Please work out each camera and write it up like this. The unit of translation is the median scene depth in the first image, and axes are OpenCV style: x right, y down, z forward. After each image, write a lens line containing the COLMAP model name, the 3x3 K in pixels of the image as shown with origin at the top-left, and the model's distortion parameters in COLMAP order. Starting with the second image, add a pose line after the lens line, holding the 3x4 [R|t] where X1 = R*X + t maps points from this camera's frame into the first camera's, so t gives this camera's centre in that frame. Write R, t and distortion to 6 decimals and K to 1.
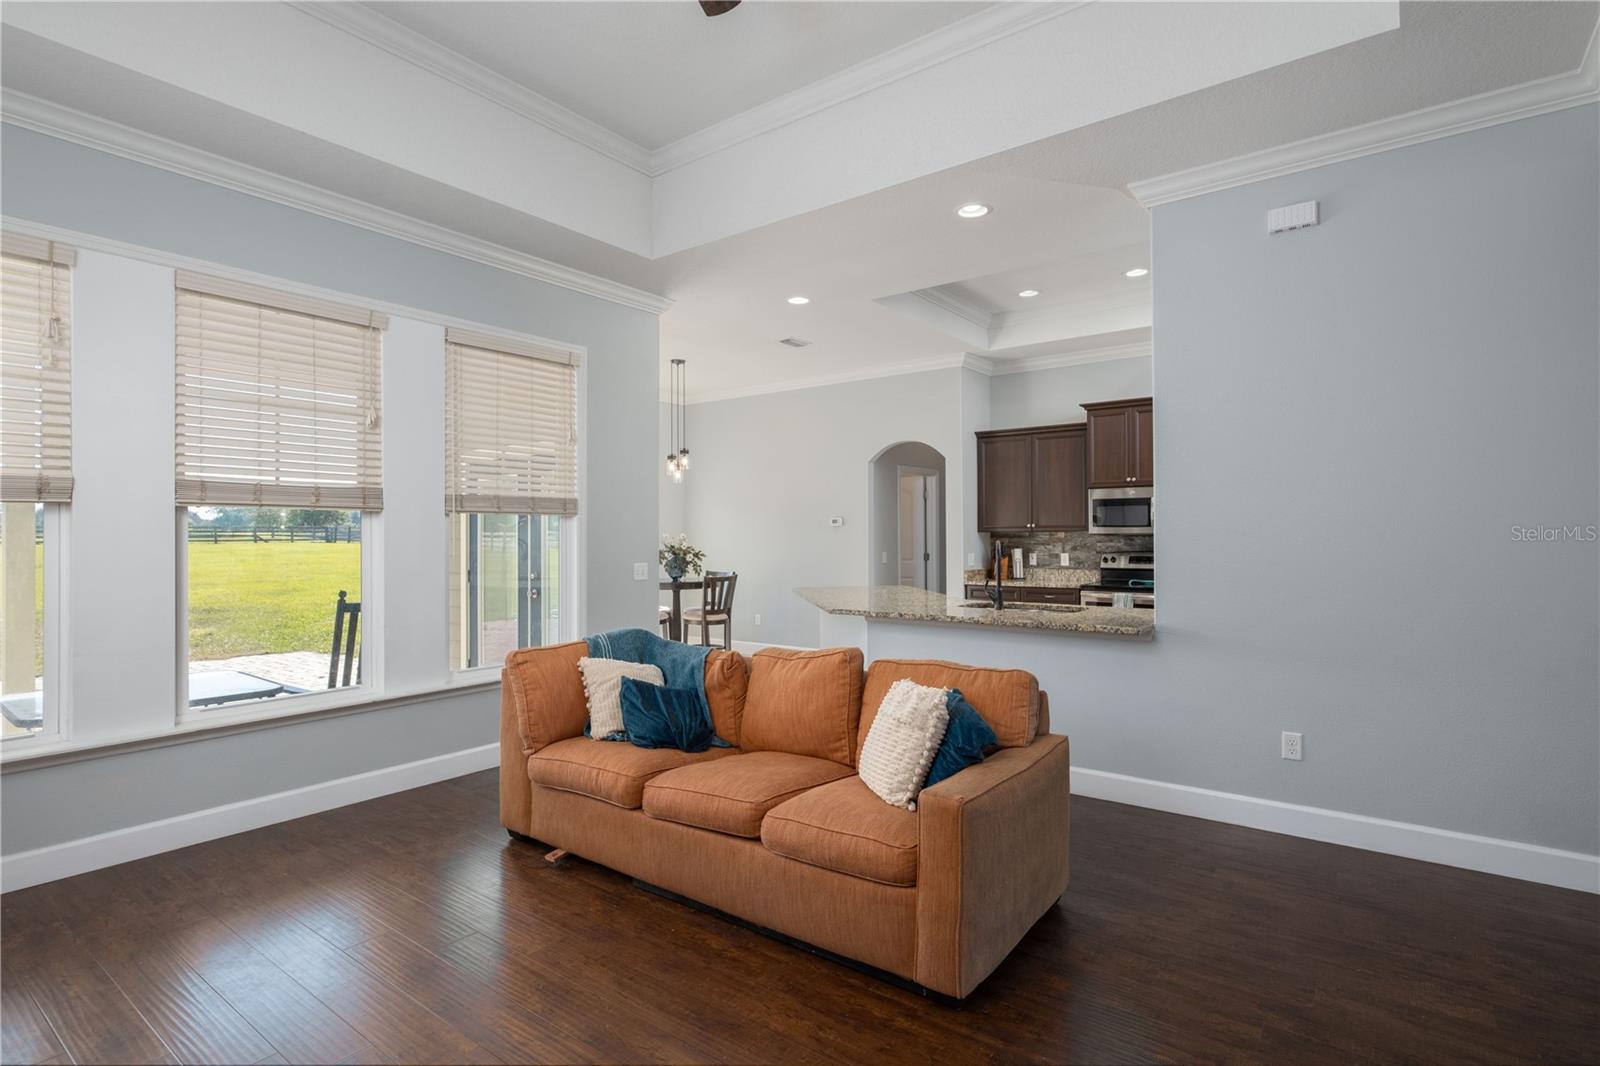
lens RADIAL K [[793.9, 0, 816.5], [0, 793.9, 530.6], [0, 0, 1]] dist [-0.001059, 0.000428]
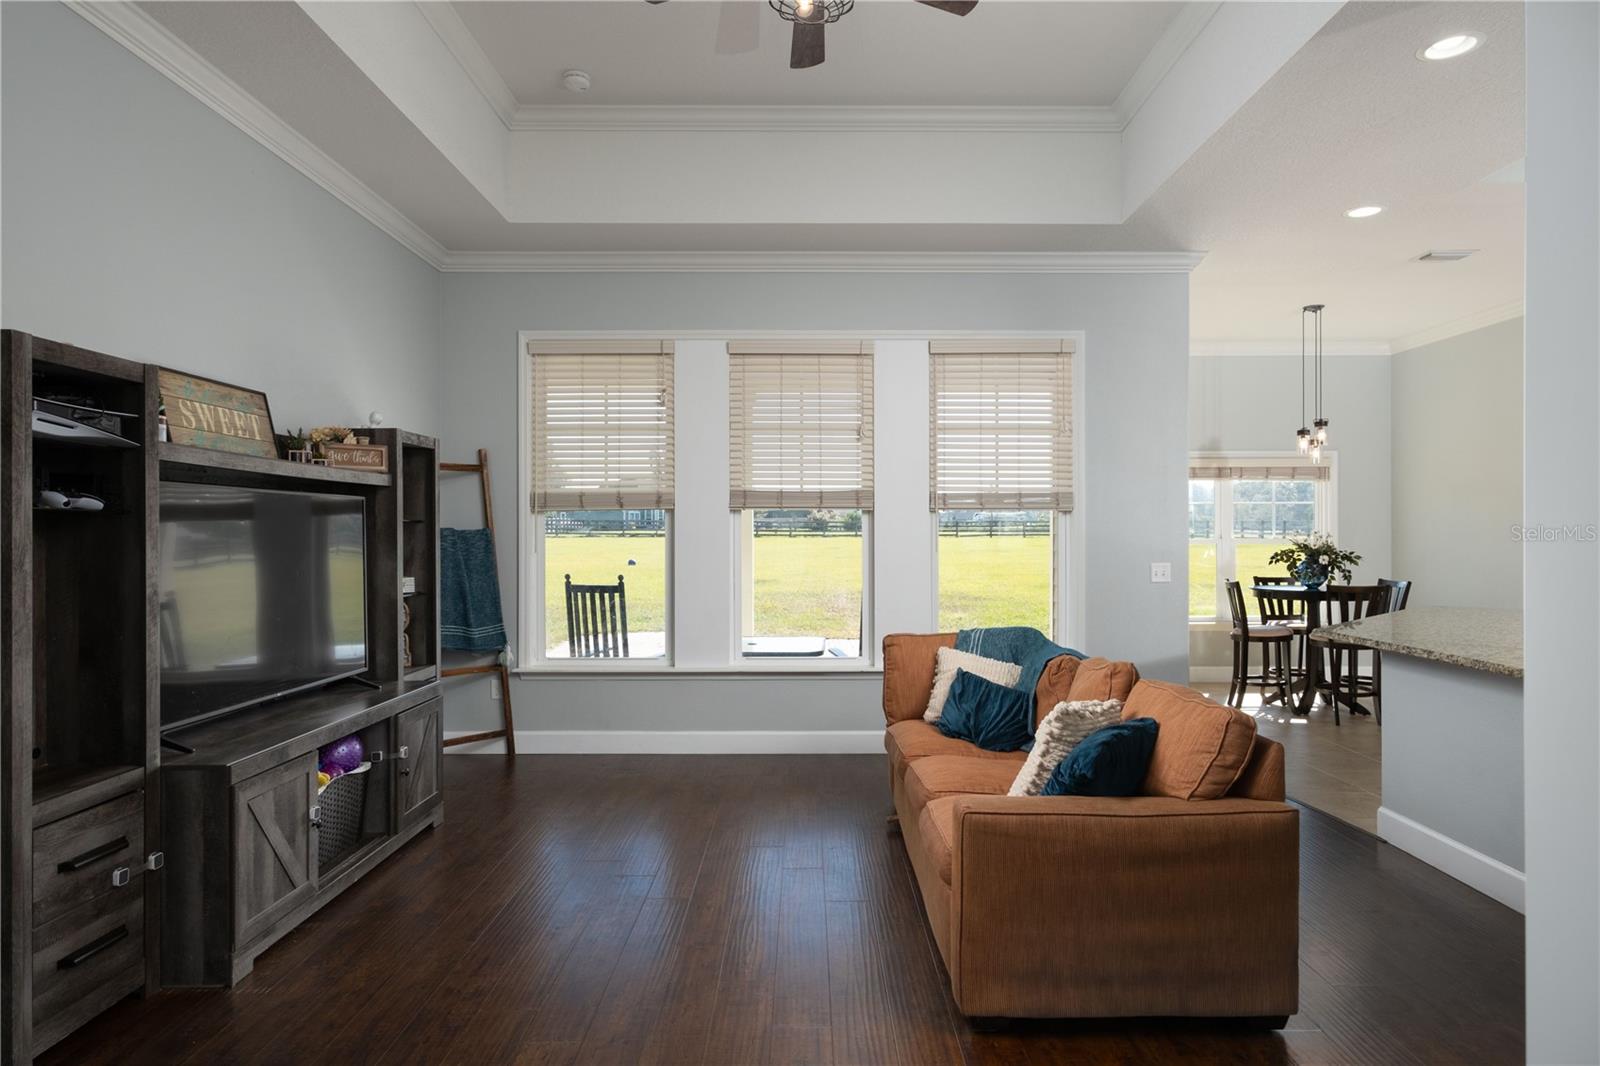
lens RADIAL K [[933.5, 0, 801.8], [0, 933.5, 532.0], [0, 0, 1]] dist [0.001160, 0.000470]
pose [[0.580064, 0.005026, -0.814555, 0.288503], [0.000786, 0.999977, 0.006730, -0.000296], [0.814570, -0.004544, 0.580047, 0.061570]]
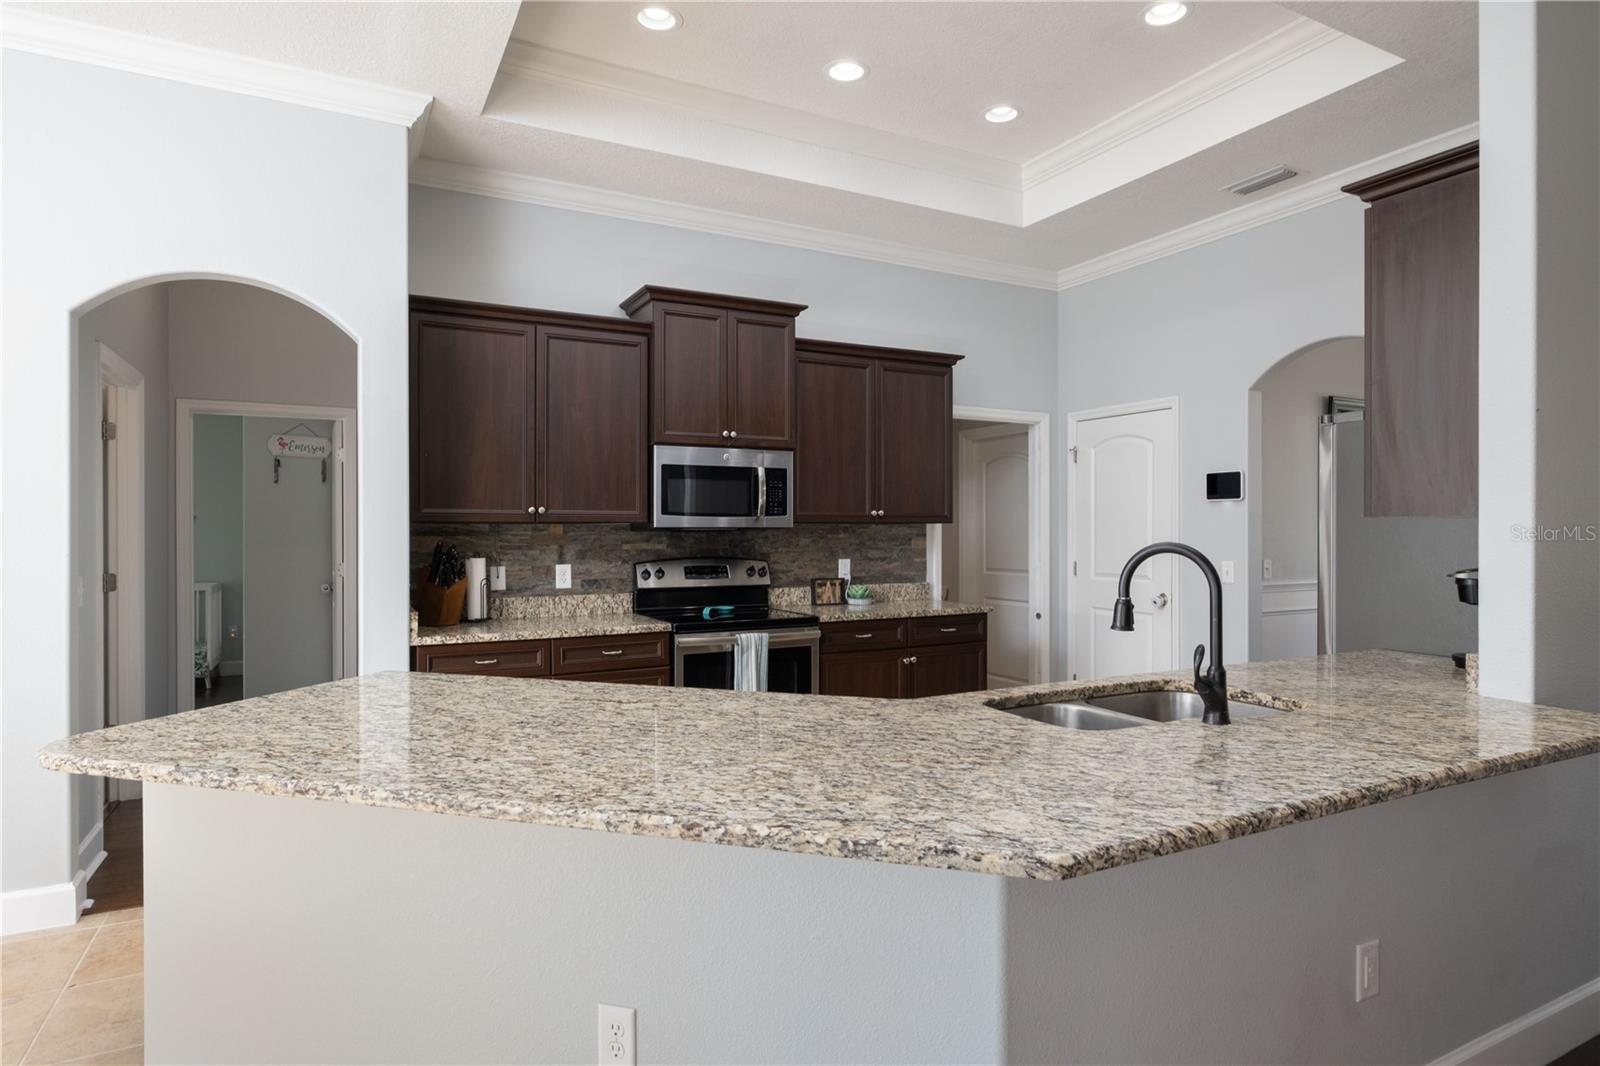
lens RADIAL K [[886.5, 0, 815.7], [0, 886.5, 526.5], [0, 0, 1]] dist [0.007655, 0.000217]
pose [[0.434799, 0.005420, 0.900511, -0.142826], [-0.005744, 0.999978, -0.003245, 0.004424], [-0.900509, -0.003761, 0.434820, 0.598800]]
